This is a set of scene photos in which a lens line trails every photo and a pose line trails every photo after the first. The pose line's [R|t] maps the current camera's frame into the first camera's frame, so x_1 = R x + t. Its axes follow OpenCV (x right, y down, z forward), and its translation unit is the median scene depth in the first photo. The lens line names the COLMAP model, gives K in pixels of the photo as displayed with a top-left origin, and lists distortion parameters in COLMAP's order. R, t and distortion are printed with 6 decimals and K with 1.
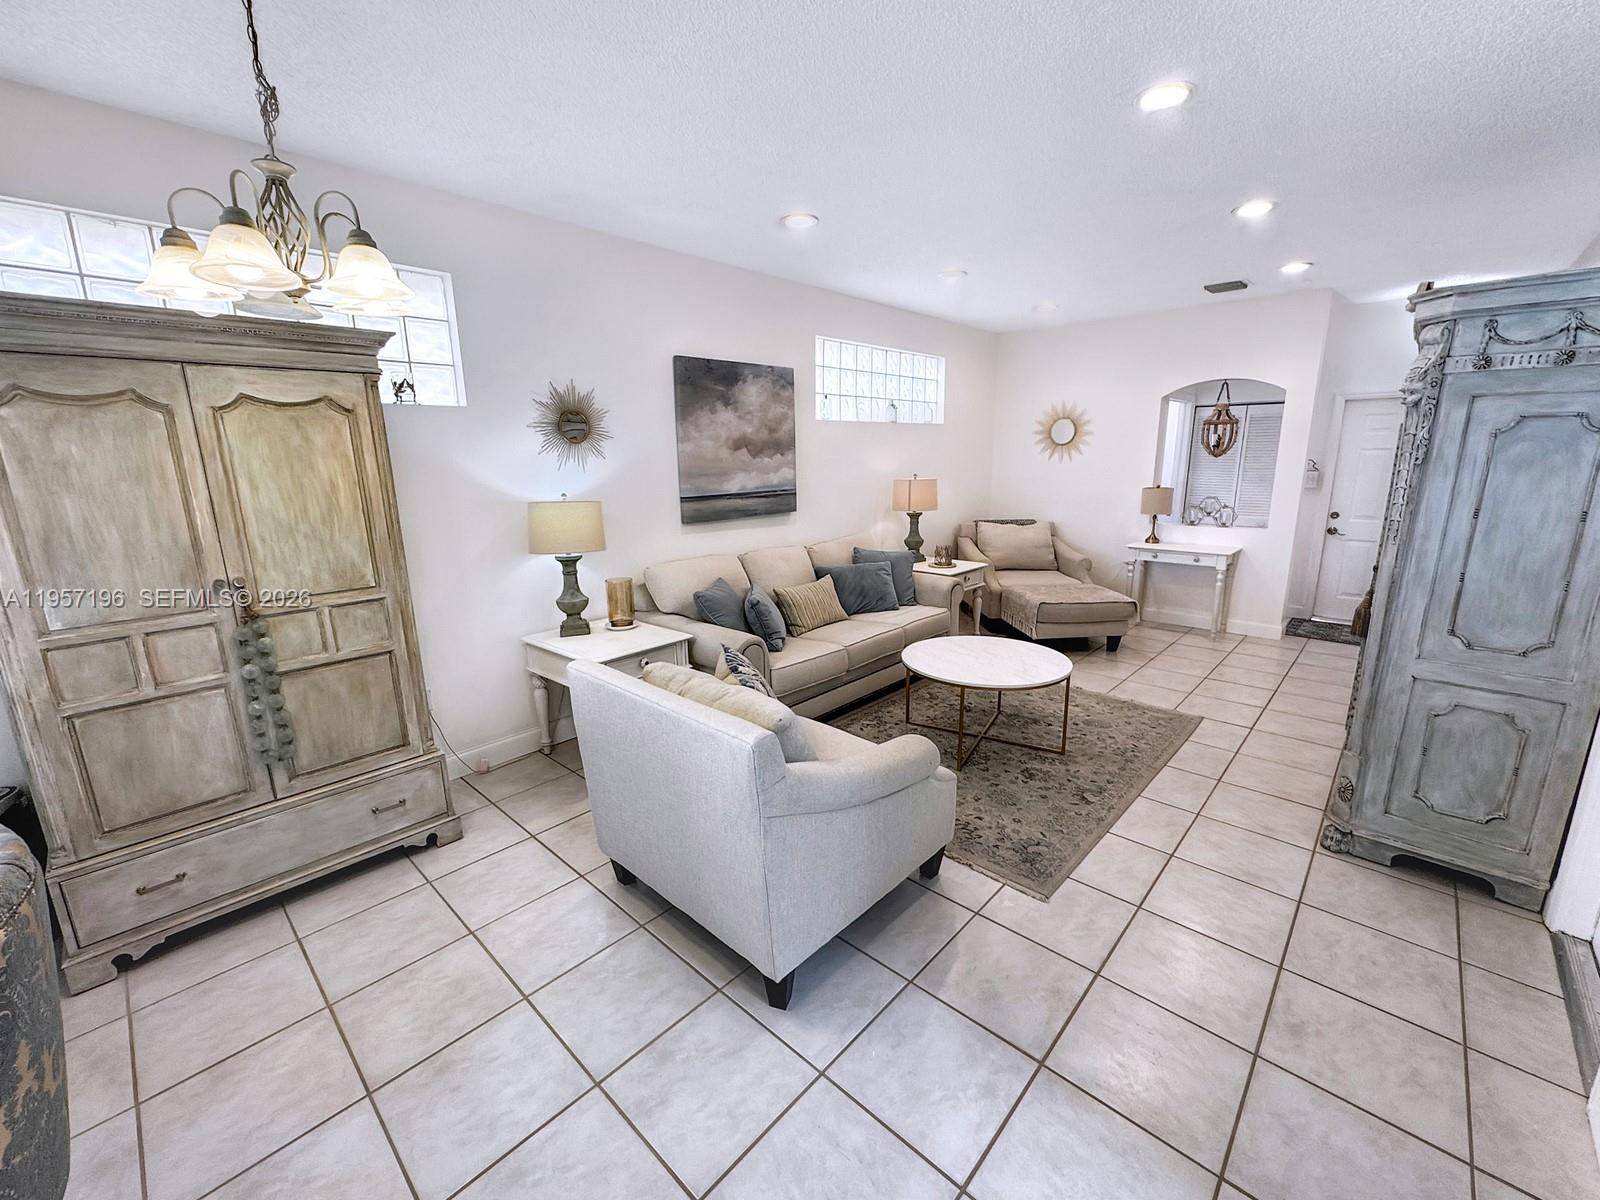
lens RADIAL K [[646.5, 0, 800.0], [0, 646.5, 600.0], [0, 0, 1]] dist [-0.001634, -0.000149]
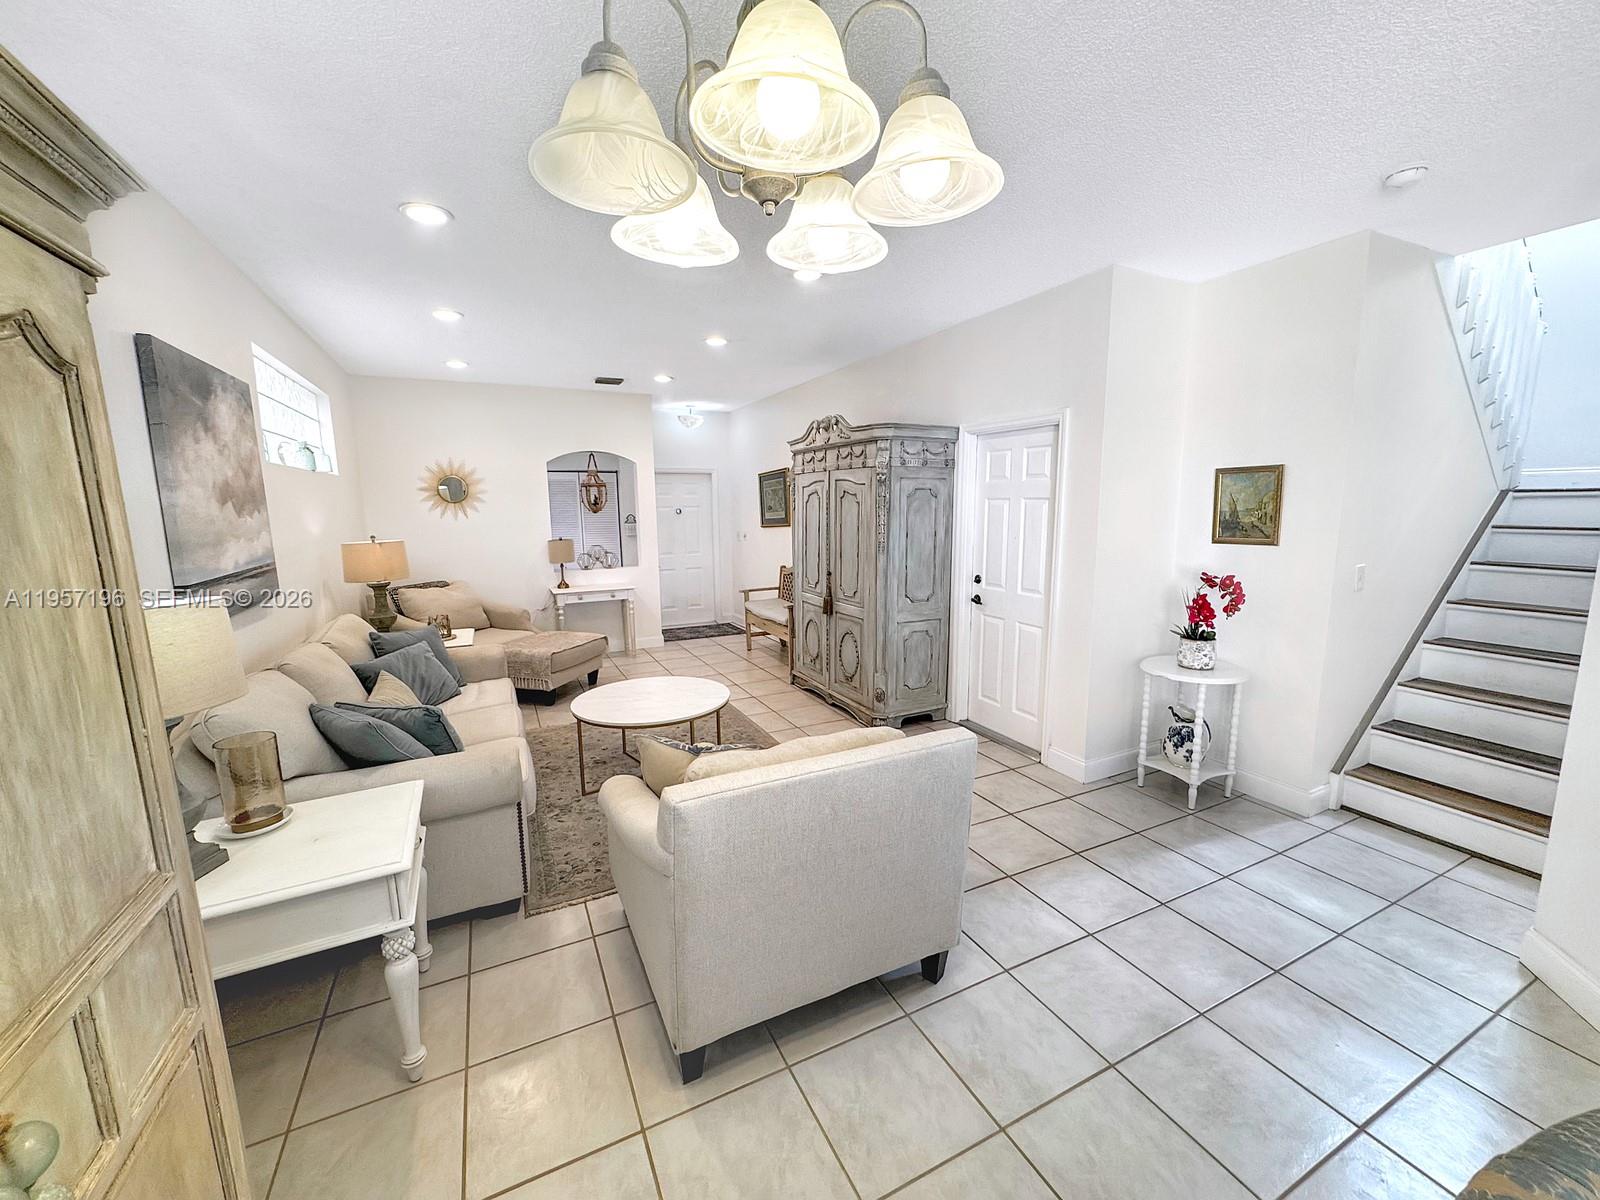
lens RADIAL K [[636.9, 0, 784.7], [0, 636.9, 603.4], [0, 0, 1]] dist [-0.002084, -0.000122]
pose [[0.369217, -0.136327, 0.919290, -0.481997], [0.213150, 0.975235, 0.059015, -0.064093], [-0.904569, 0.174157, 0.389132, 0.309212]]
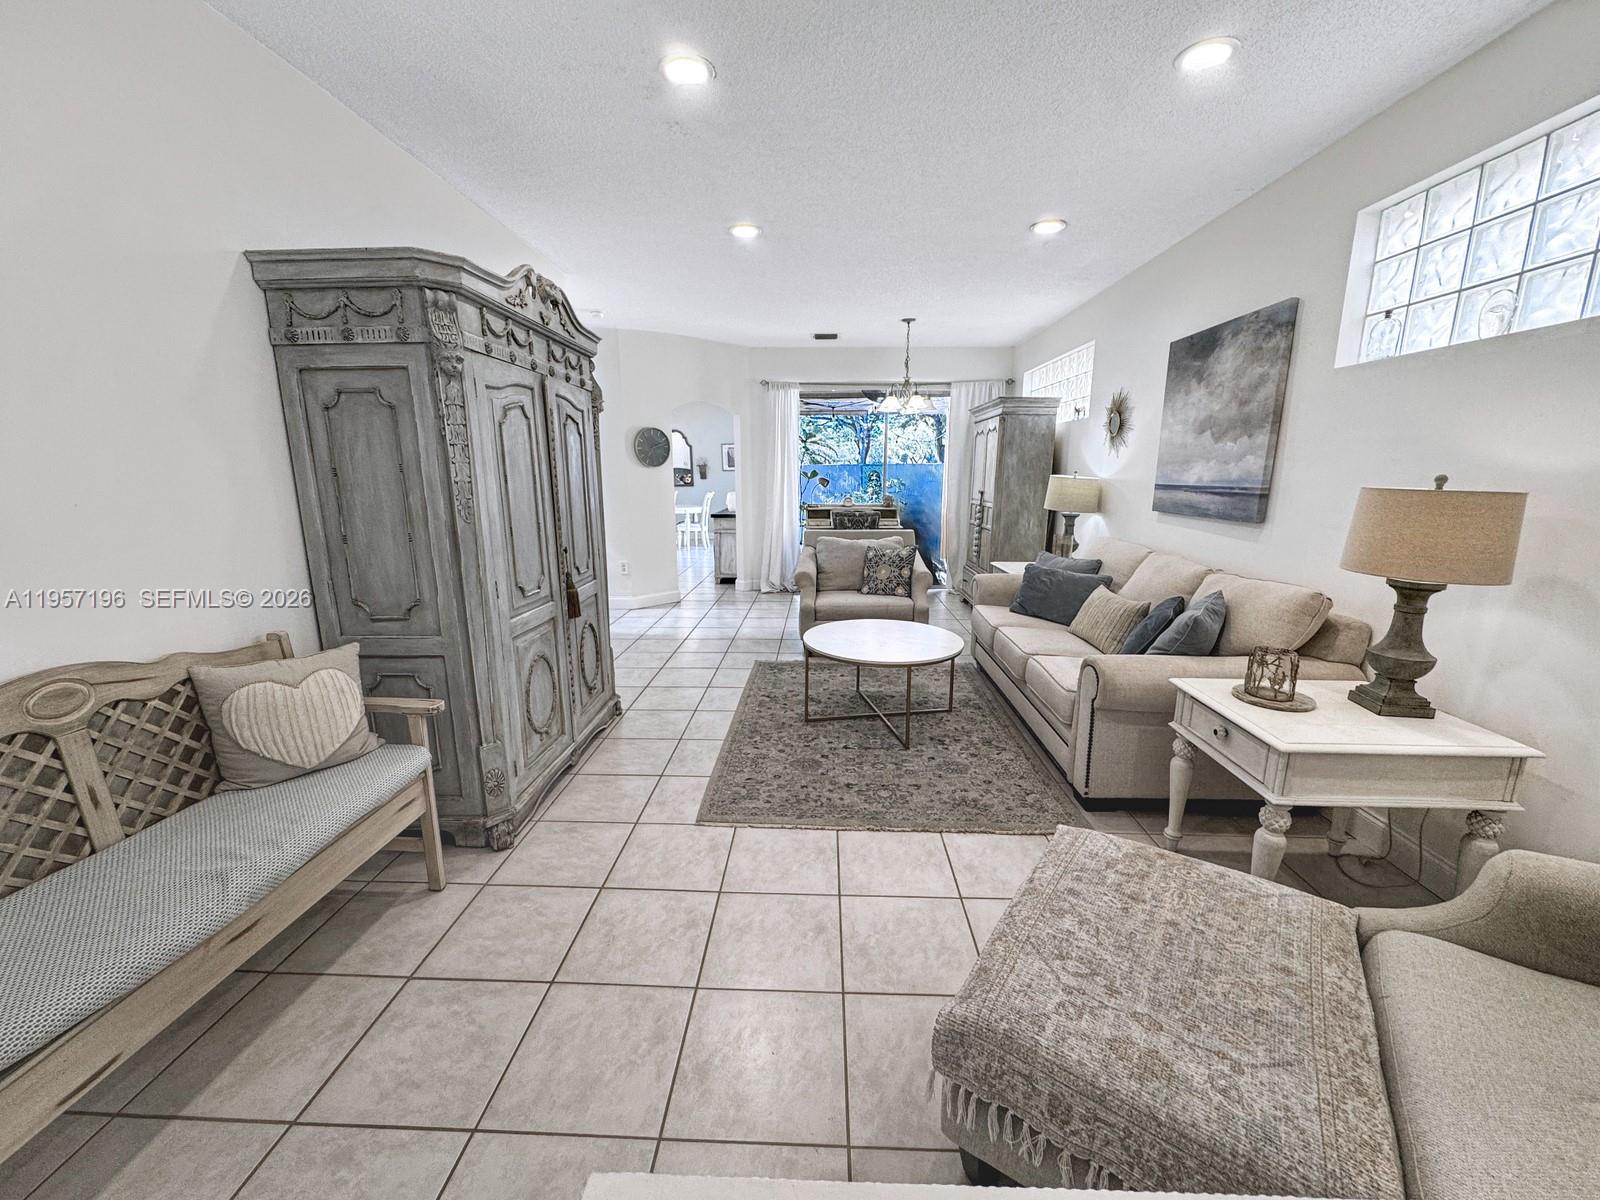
lens RADIAL K [[645.3, 0, 800.0], [0, 645.3, 600.0], [0, 0, 1]] dist [0.000348, 0.000013]
pose [[-0.748349, 0.145481, -0.647155, 0.880593], [-0.138792, 0.919710, 0.367247, -0.276108], [0.648622, 0.364648, -0.668073, 1.334792]]
